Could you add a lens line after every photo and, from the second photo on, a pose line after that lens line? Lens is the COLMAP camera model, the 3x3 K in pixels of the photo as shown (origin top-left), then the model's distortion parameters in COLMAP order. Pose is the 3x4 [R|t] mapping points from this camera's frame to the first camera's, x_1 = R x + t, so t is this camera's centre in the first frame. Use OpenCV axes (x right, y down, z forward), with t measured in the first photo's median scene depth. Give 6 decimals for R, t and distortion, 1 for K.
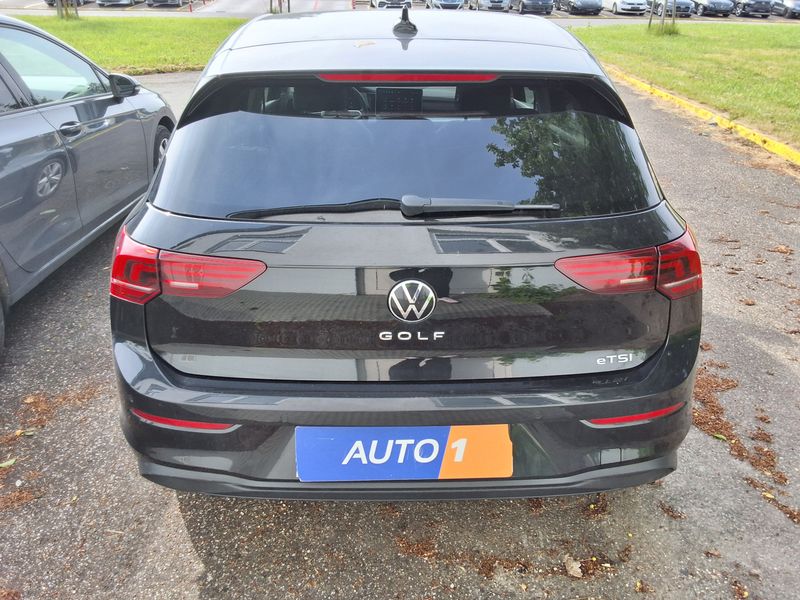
lens RADIAL K [[646.9, 0, 404.7], [0, 646.9, 295.4], [0, 0, 1]] dist [0.075530, -0.133133]
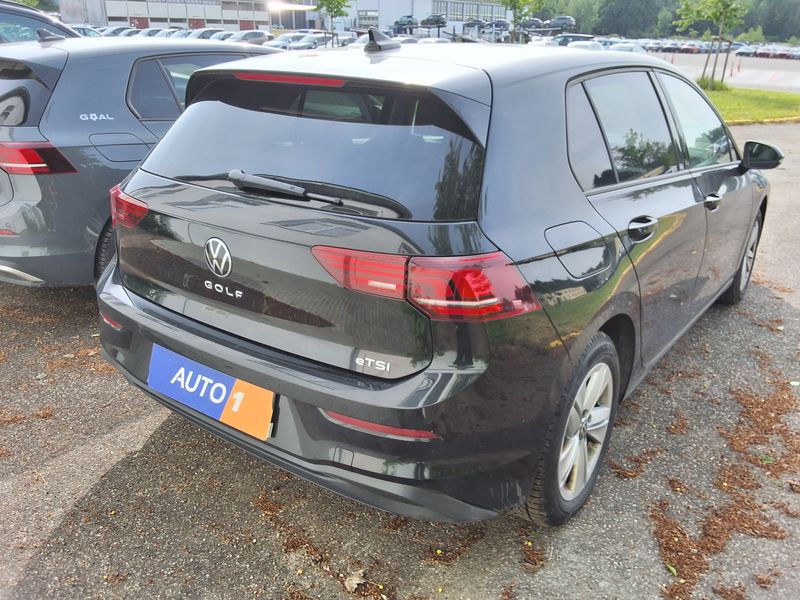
lens RADIAL K [[646.9, 0, 398.3], [0, 646.9, 301.8], [0, 0, 1]] dist [0.075530, -0.133133]
pose [[0.792545, 0.225547, -0.566569, 0.896920], [-0.271105, 0.962542, 0.003946, -0.006257], [0.546236, 0.150473, 0.824005, 0.204250]]
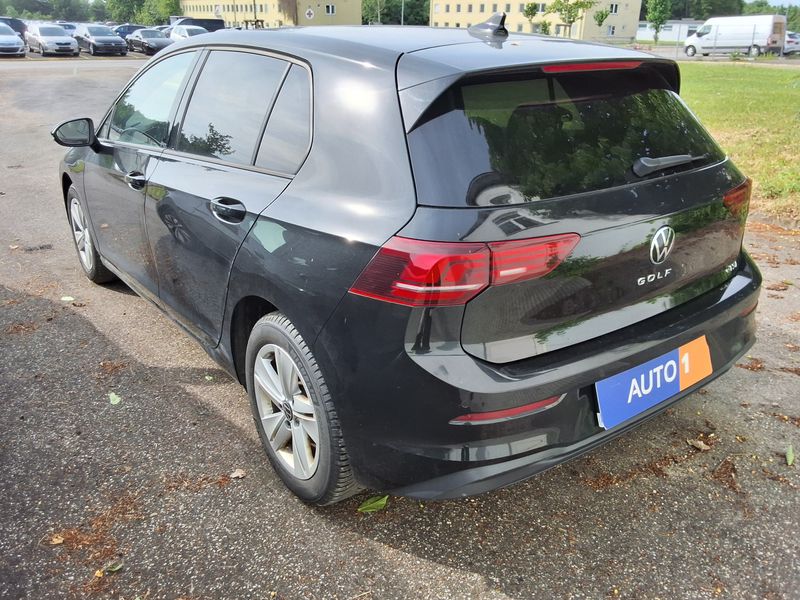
lens RADIAL K [[646.9, 0, 401.1], [0, 646.9, 302.8], [0, 0, 1]] dist [0.075530, -0.133133]
pose [[0.815815, -0.226706, 0.532024, -0.978100], [0.250466, 0.967712, 0.028292, -0.039716], [-0.521260, 0.110173, 0.846256, 0.228192]]
